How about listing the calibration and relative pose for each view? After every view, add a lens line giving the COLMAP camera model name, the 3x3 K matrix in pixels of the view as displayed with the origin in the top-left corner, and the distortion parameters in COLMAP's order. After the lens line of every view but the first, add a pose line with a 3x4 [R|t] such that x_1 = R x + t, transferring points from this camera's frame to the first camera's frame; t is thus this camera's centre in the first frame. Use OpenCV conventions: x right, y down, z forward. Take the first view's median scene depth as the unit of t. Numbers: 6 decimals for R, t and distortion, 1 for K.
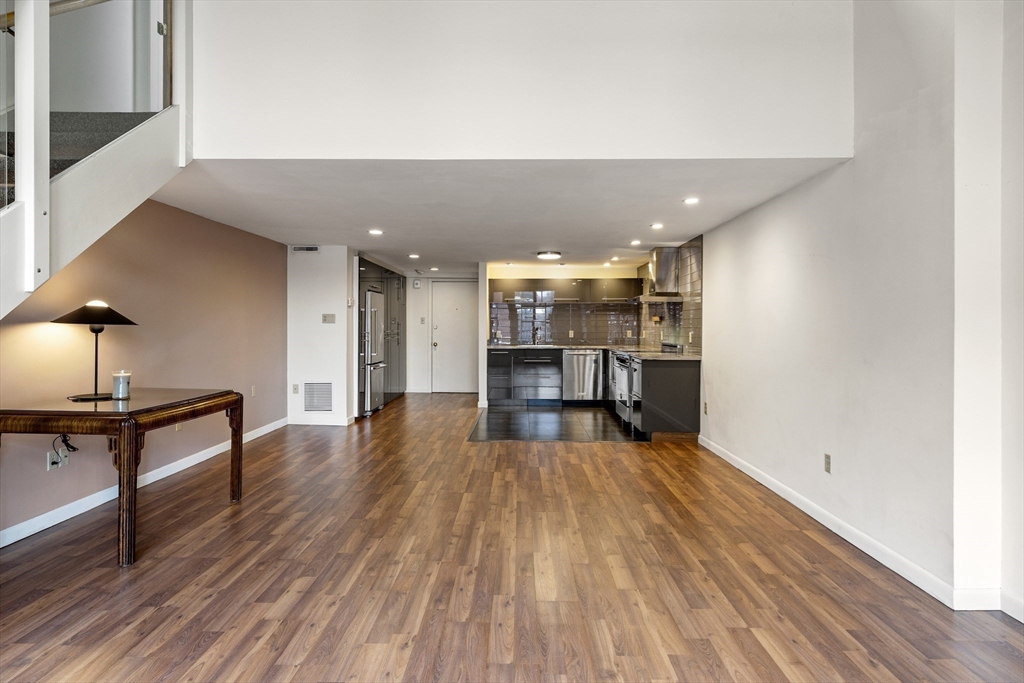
lens RADIAL K [[565.1, 0, 509.6], [0, 565.1, 327.4], [0, 0, 1]] dist [-0.000190, -0.001880]
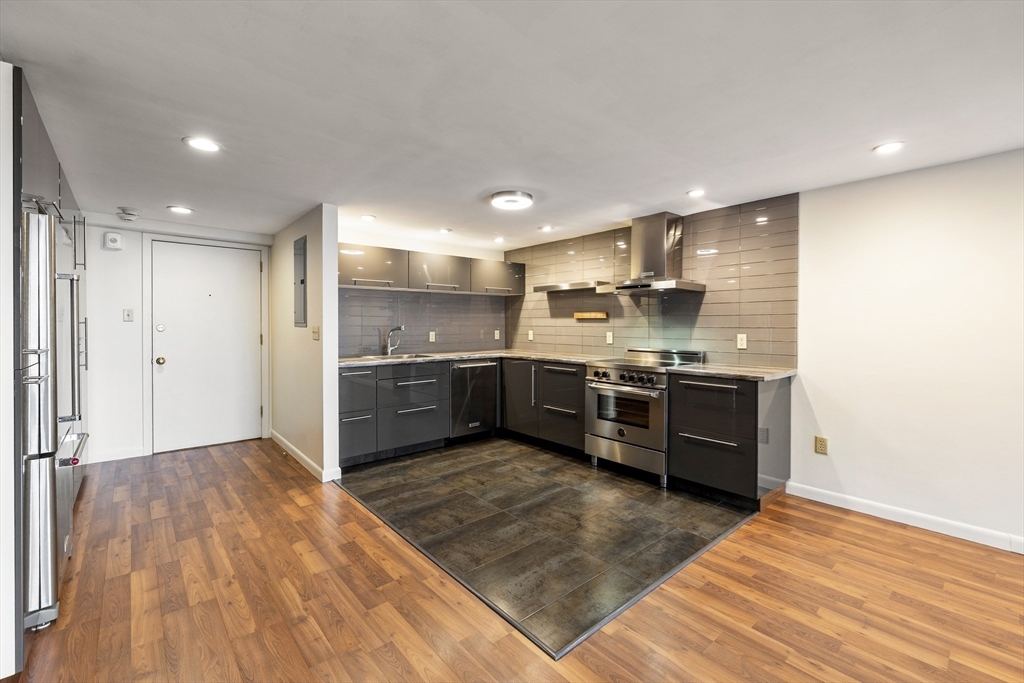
lens RADIAL K [[433.0, 0, 510.6], [0, 433.0, 329.0], [0, 0, 1]] dist [0.002186, 0.000305]
pose [[0.744169, -0.008110, 0.667942, -0.236002], [0.003865, 0.999962, 0.007836, -0.002005], [-0.667980, -0.003250, 0.744172, 0.720377]]
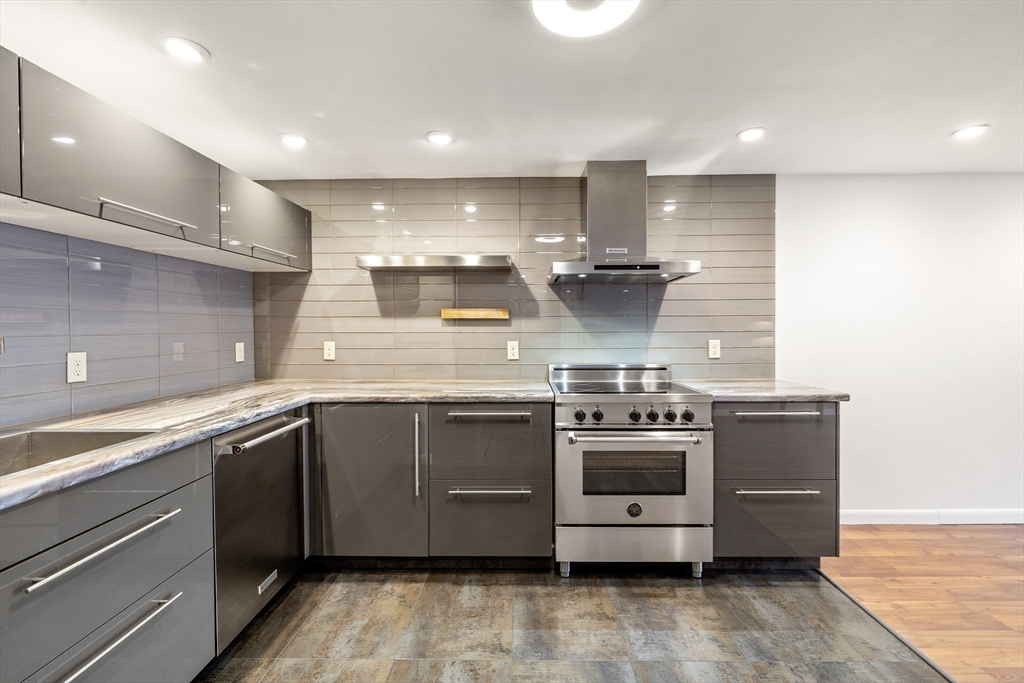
lens RADIAL K [[433.2, 0, 519.4], [0, 433.2, 335.7], [0, 0, 1]] dist [-0.000796, 0.000072]
pose [[-0.008654, -0.017958, 0.999801, -0.099507], [0.009692, 0.999790, 0.018042, -0.003877], [-0.999916, 0.009846, -0.008478, 1.093347]]
